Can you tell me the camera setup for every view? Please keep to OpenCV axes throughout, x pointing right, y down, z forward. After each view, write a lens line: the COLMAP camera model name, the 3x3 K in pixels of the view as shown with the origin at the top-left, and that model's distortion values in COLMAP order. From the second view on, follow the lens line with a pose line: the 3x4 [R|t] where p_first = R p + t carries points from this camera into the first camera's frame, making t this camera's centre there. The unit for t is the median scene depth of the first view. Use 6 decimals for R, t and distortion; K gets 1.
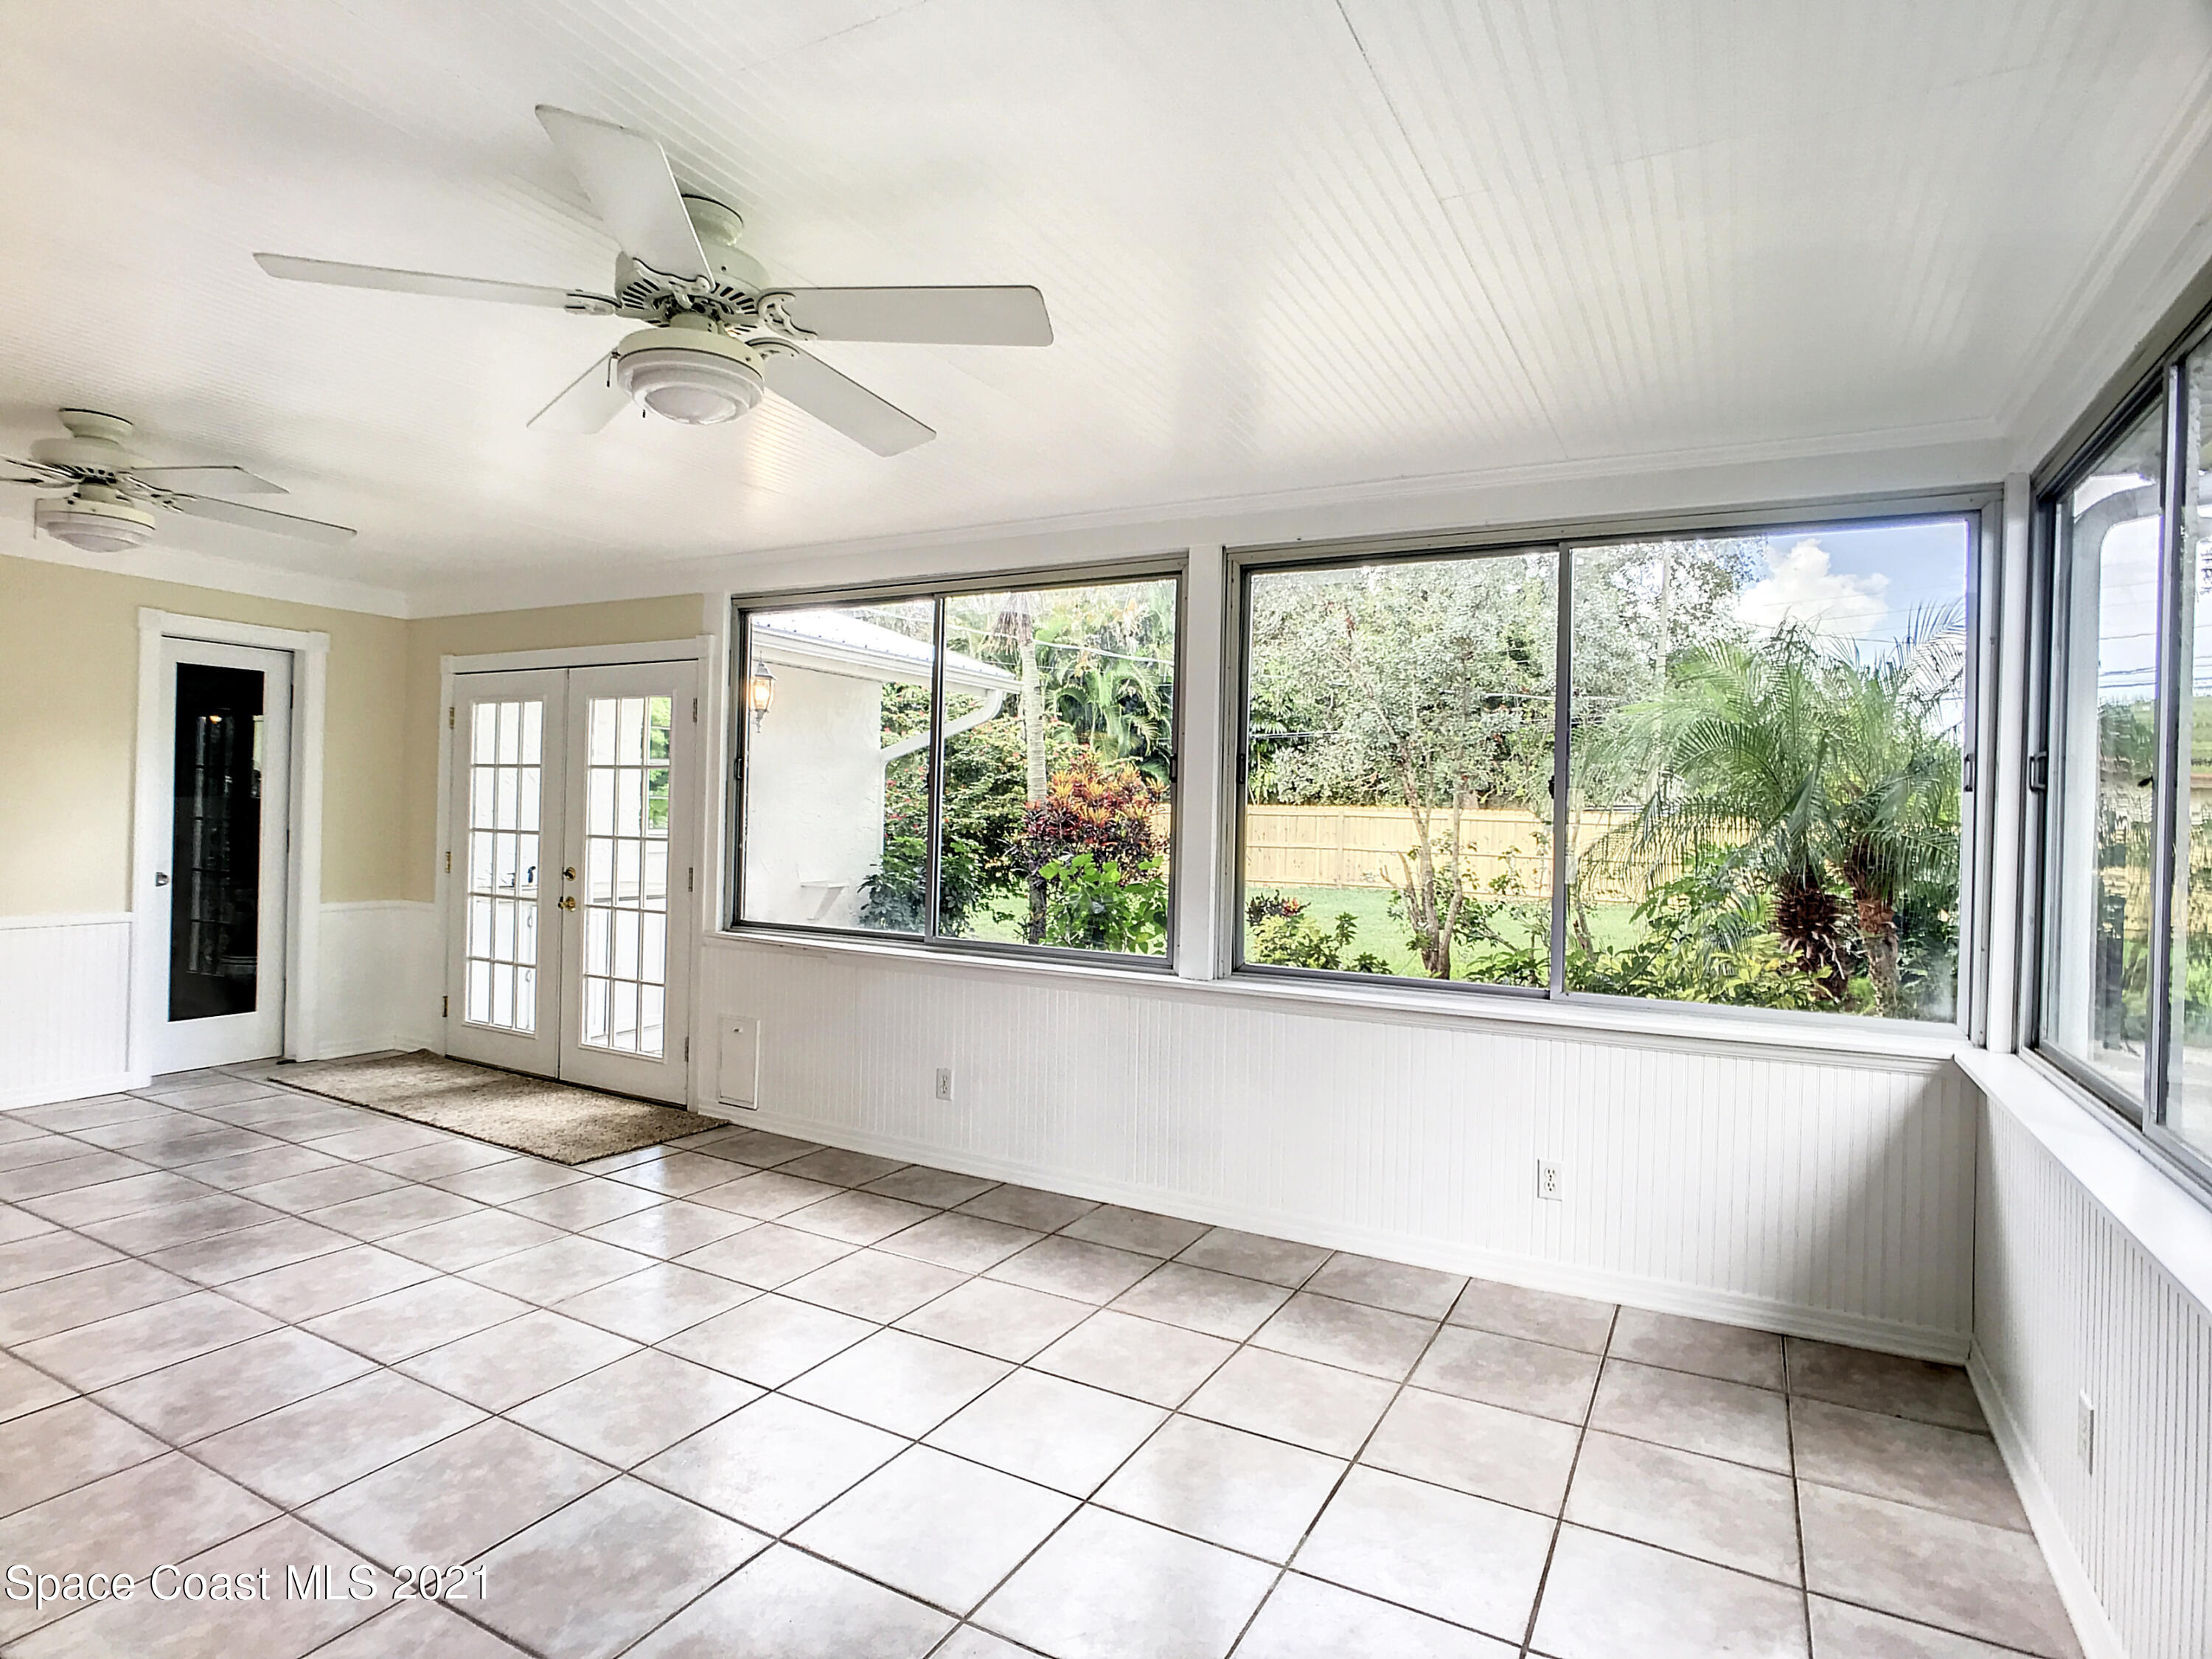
lens RADIAL K [[1161.7, 0, 1110.4], [0, 1161.7, 821.2], [0, 0, 1]] dist [-0.032354, 0.005323]
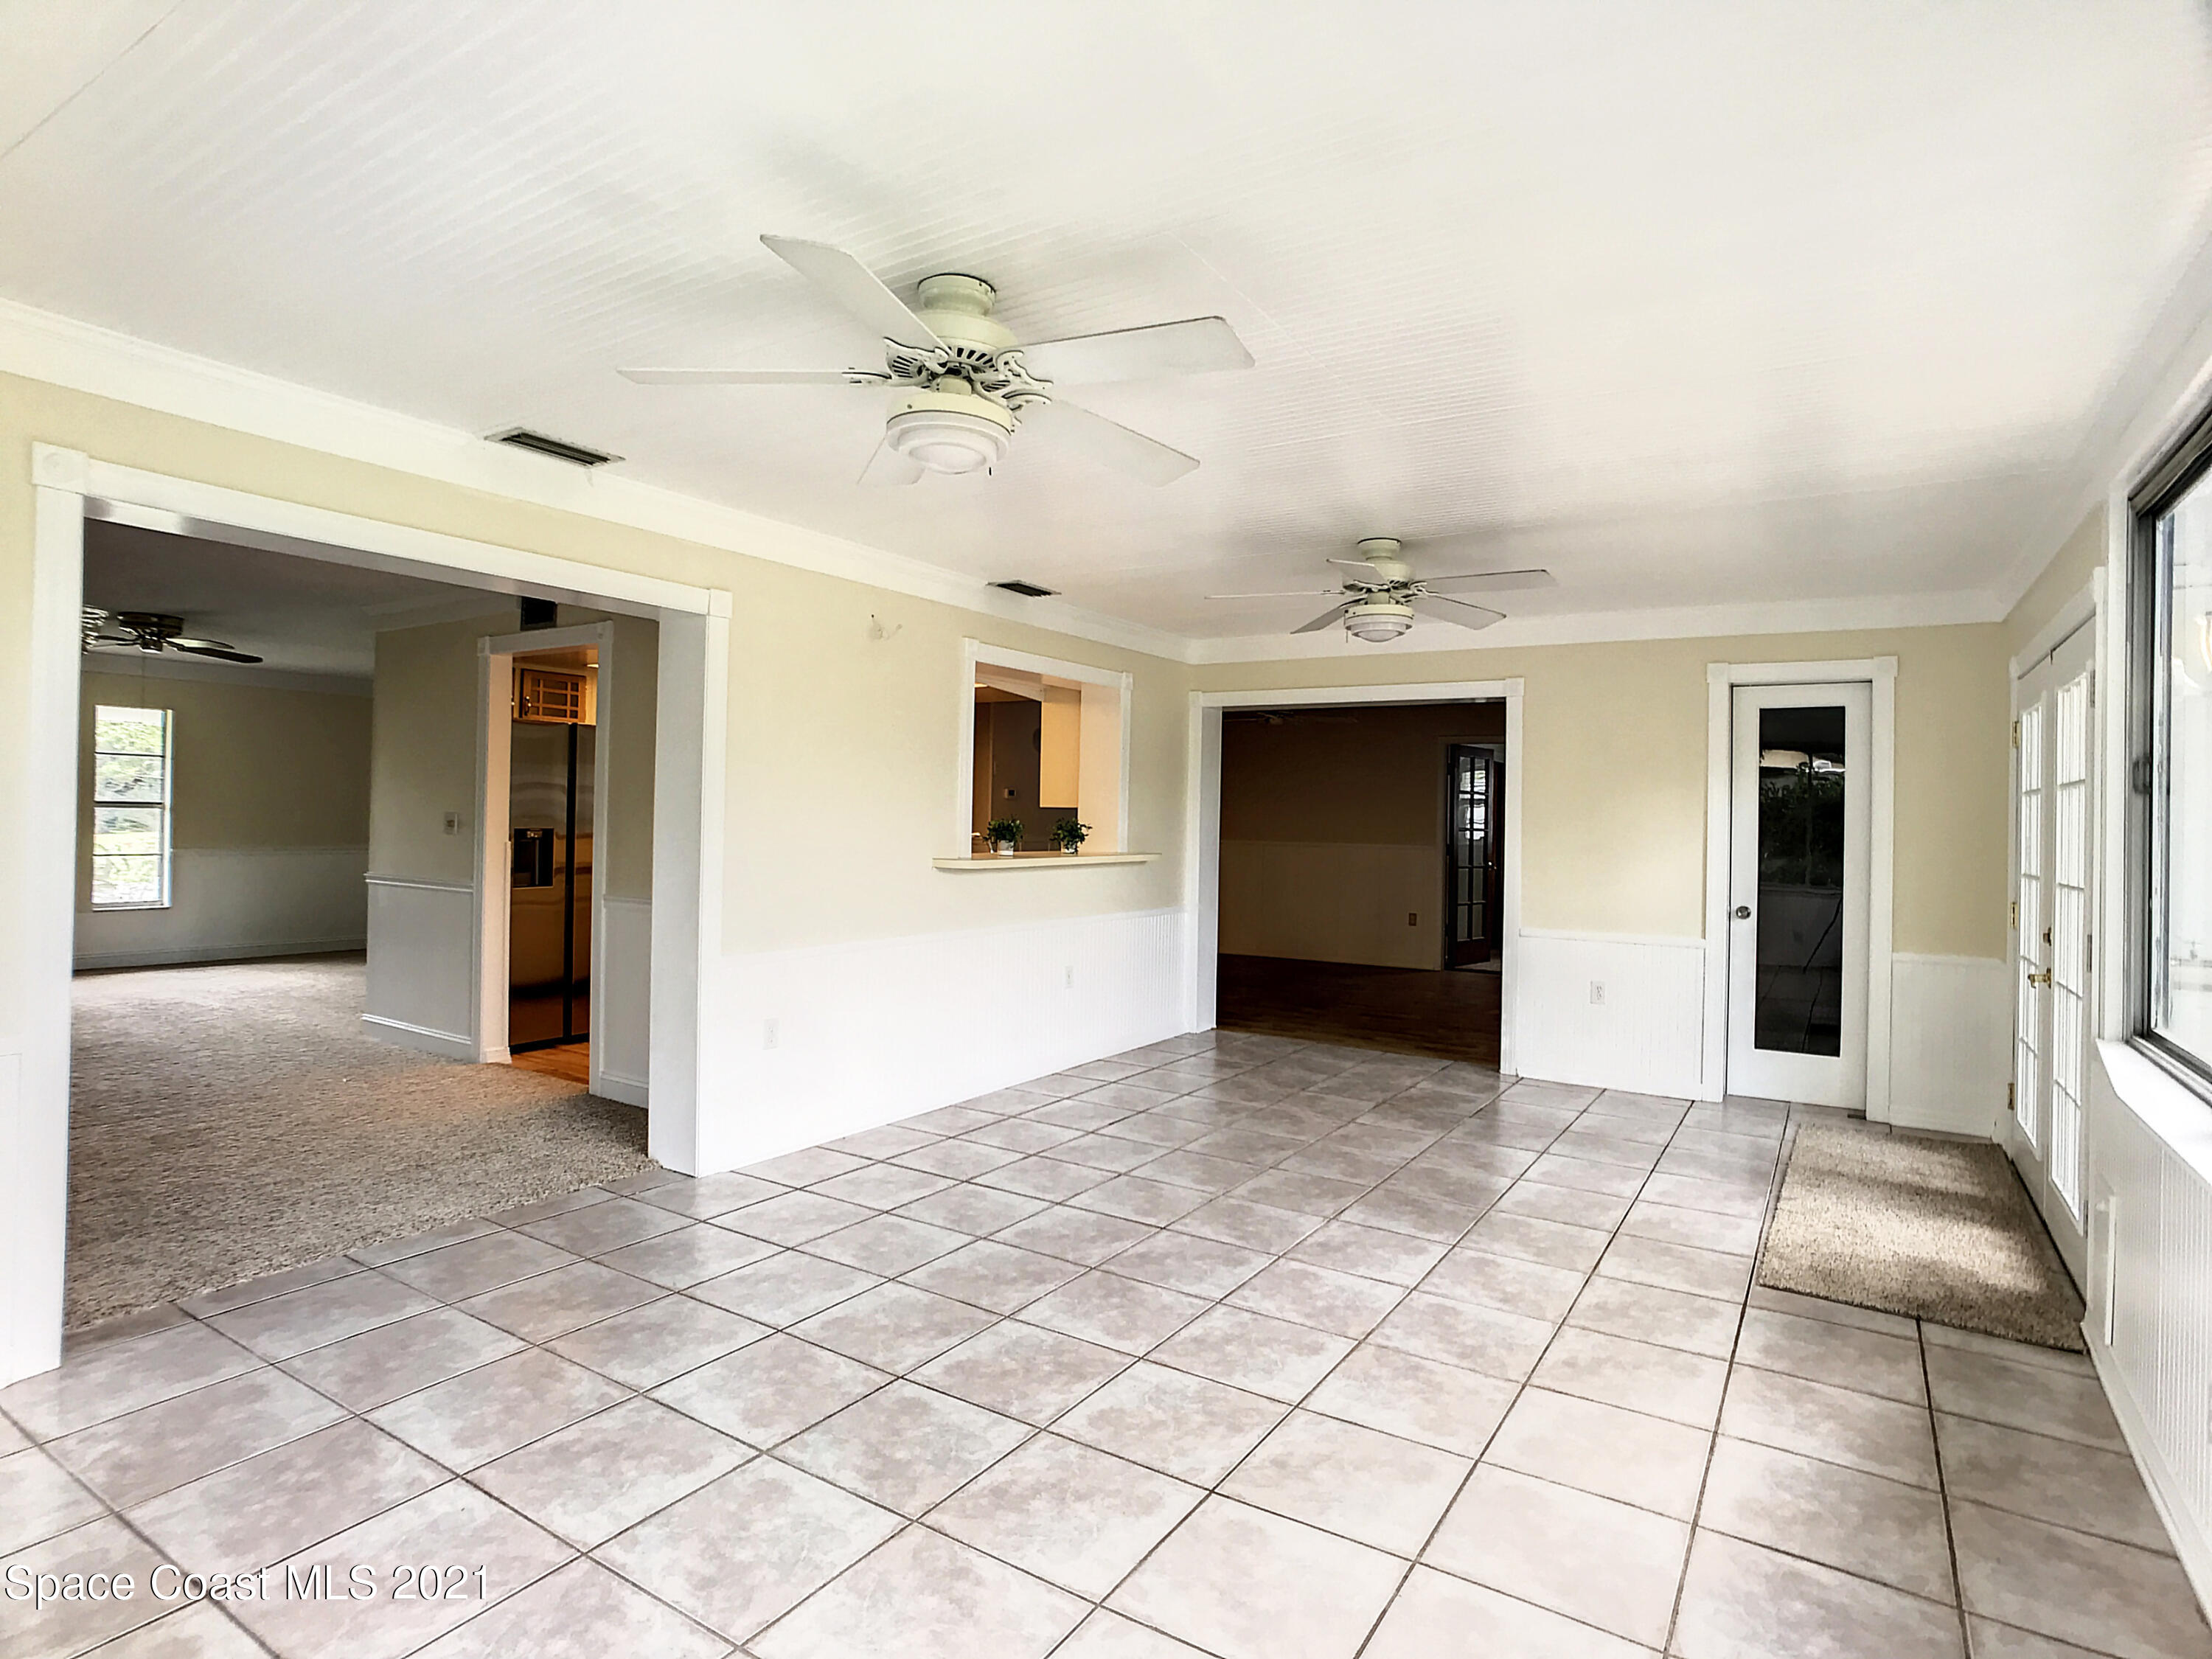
lens RADIAL K [[1161.7, 0, 1108.7], [0, 1161.7, 824.4], [0, 0, 1]] dist [-0.032354, 0.005323]
pose [[-0.074129, -0.028460, -0.996842, 0.359635], [-0.023004, 0.999376, -0.026821, 0.012706], [0.996983, 0.020943, -0.074738, 0.602521]]
